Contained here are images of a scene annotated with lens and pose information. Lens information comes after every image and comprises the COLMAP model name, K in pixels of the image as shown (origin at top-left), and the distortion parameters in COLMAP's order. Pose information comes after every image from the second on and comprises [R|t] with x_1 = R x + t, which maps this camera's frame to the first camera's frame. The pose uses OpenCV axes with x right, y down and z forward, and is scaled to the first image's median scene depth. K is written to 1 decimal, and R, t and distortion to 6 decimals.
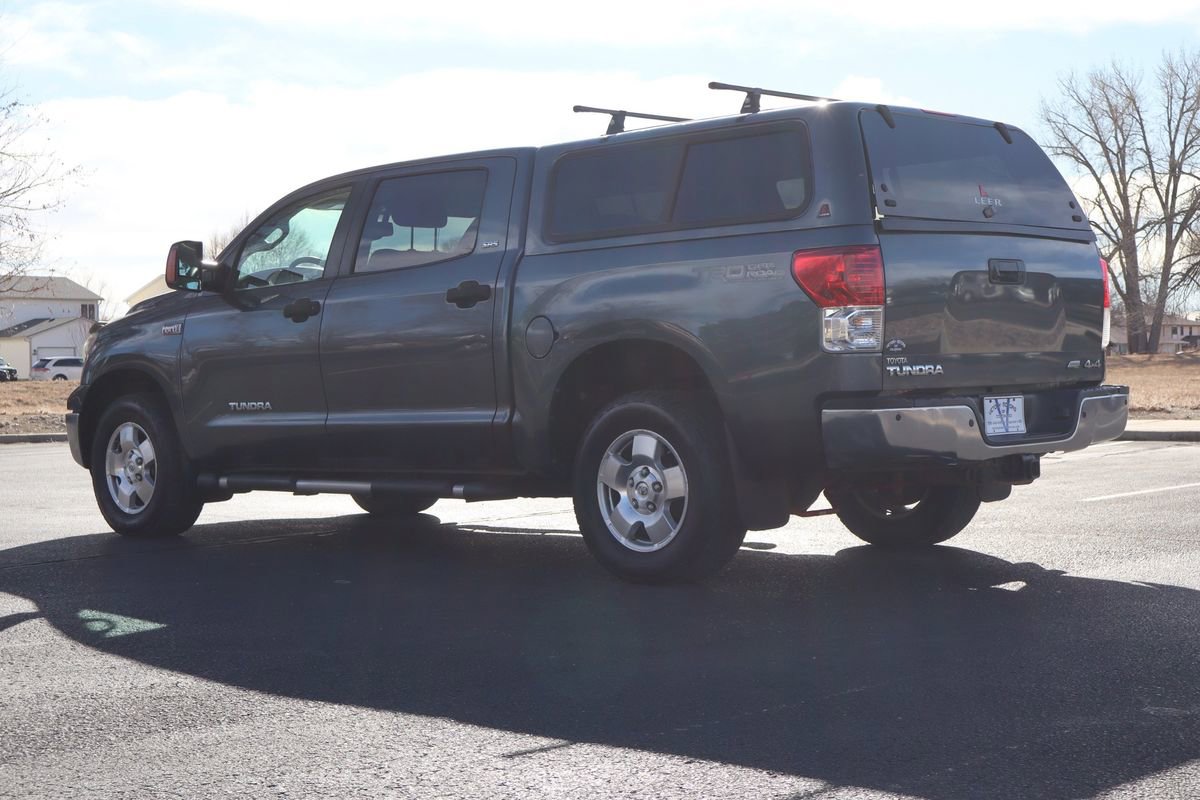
lens RADIAL K [[1864.3, 0, 600.0], [0, 1864.3, 400.0], [0, 0, 1]] dist [0.028445, -0.064877]
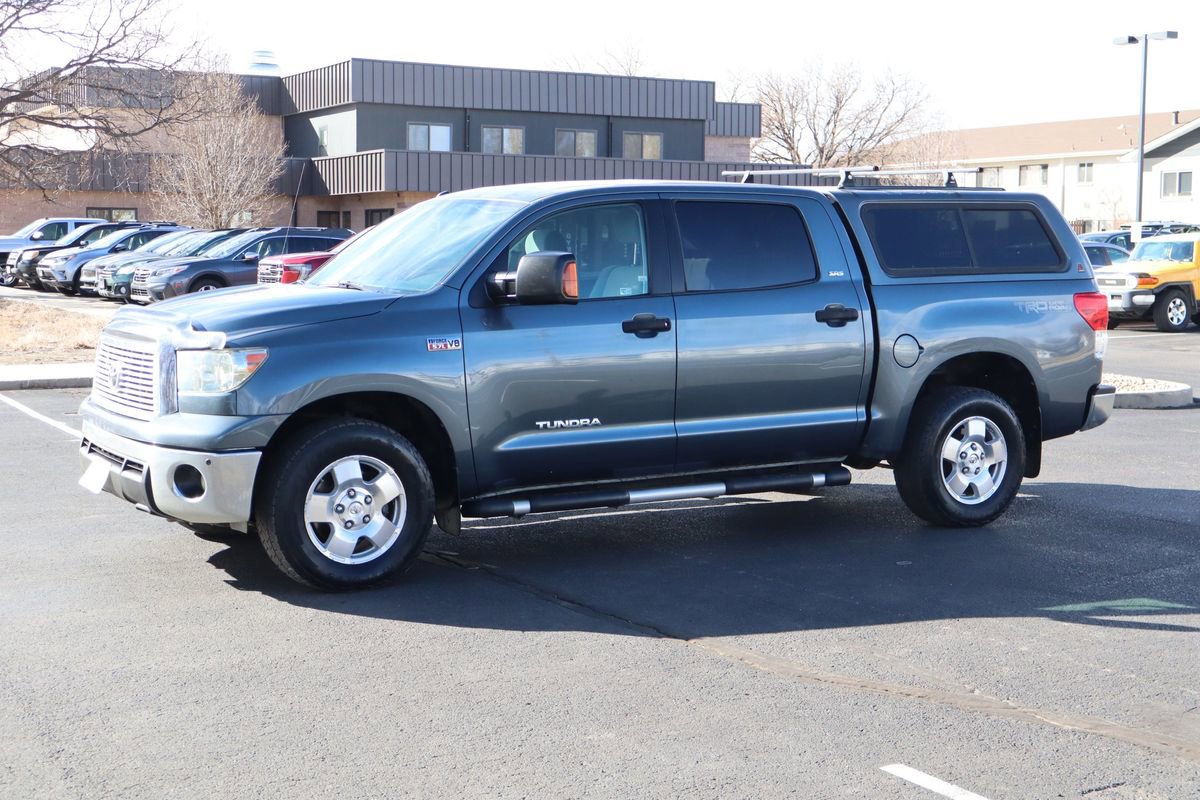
lens RADIAL K [[1751.4, 0, 600.0], [0, 1751.4, 400.0], [0, 0, 1]] dist [0.014381, -0.084416]
pose [[0.271577, -0.068634, 0.959966, -0.984688], [0.008290, 0.997584, 0.068978, -0.066955], [-0.962381, -0.010775, 0.271489, 0.689061]]
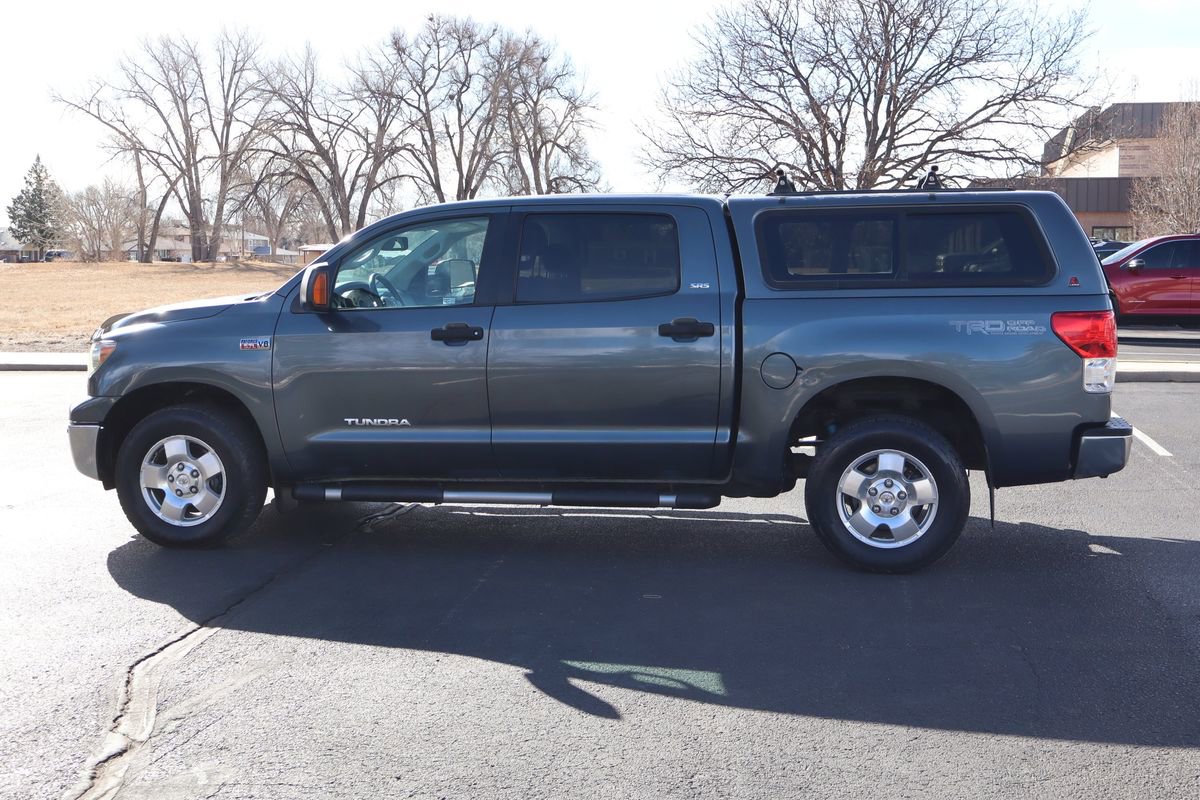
lens RADIAL K [[1470.1, 0, 600.0], [0, 1470.1, 400.0], [0, 0, 1]] dist [0.001642, 0.015285]
pose [[0.834636, -0.038637, 0.549445, -0.500984], [-0.001975, 0.997320, 0.073132, -0.065361], [-0.550798, -0.062124, 0.832323, 0.228070]]
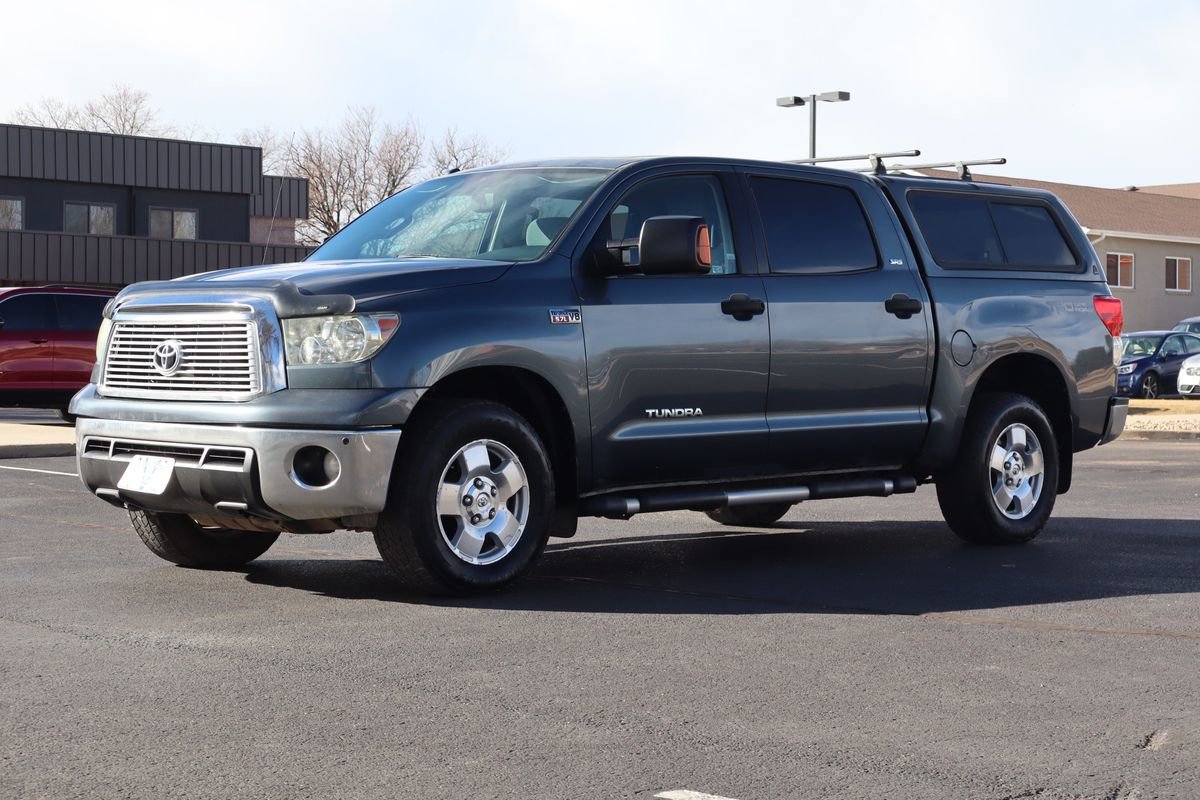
lens RADIAL K [[2177.8, 0, 600.0], [0, 2177.8, 400.0], [0, 0, 1]] dist [0.026172, 0.065797]
pose [[0.017733, 0.001416, 0.999842, -1.116611], [0.015133, 0.999884, -0.001684, -0.001554], [-0.999728, 0.015160, 0.017709, 0.949314]]
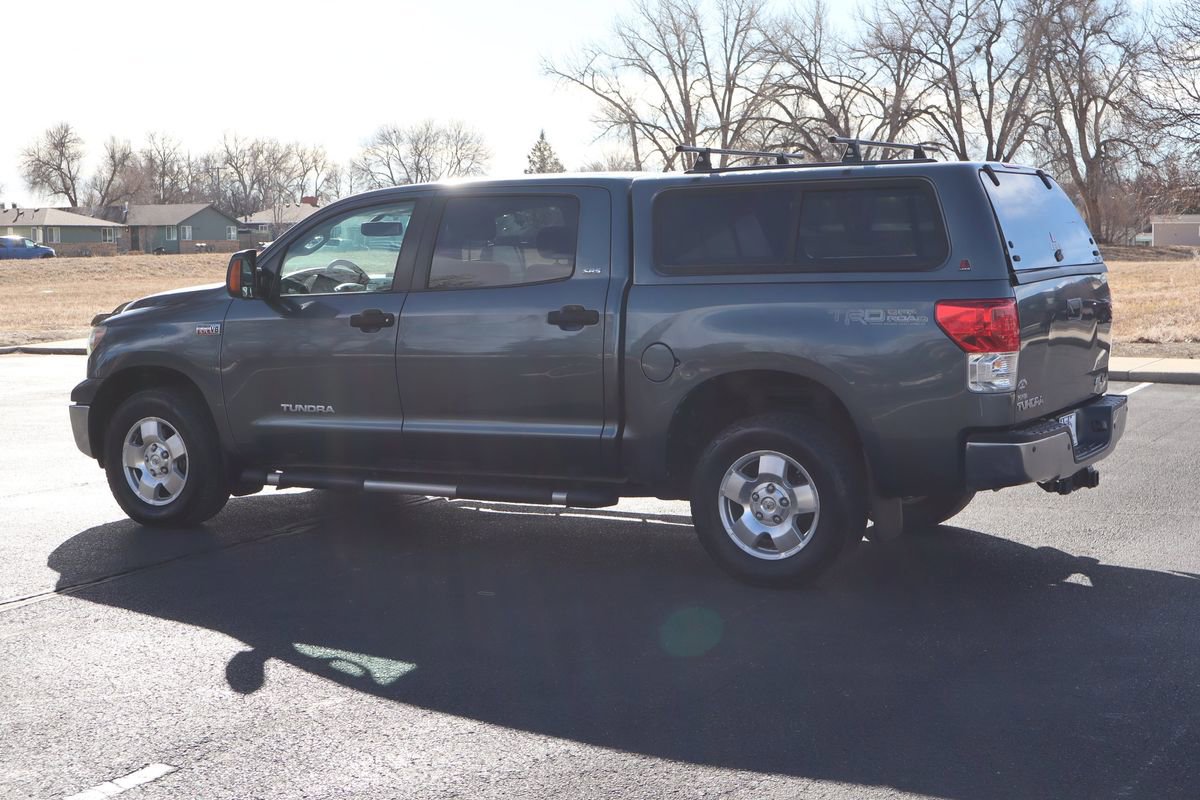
lens RADIAL K [[1706.1, 0, 600.0], [0, 1706.1, 400.0], [0, 0, 1]] dist [0.016325, -0.028798]
pose [[0.971246, -0.016446, 0.237508, -0.238729], [-0.000524, 0.997461, 0.071209, -0.065373], [-0.238076, -0.069286, 0.968772, 0.029777]]
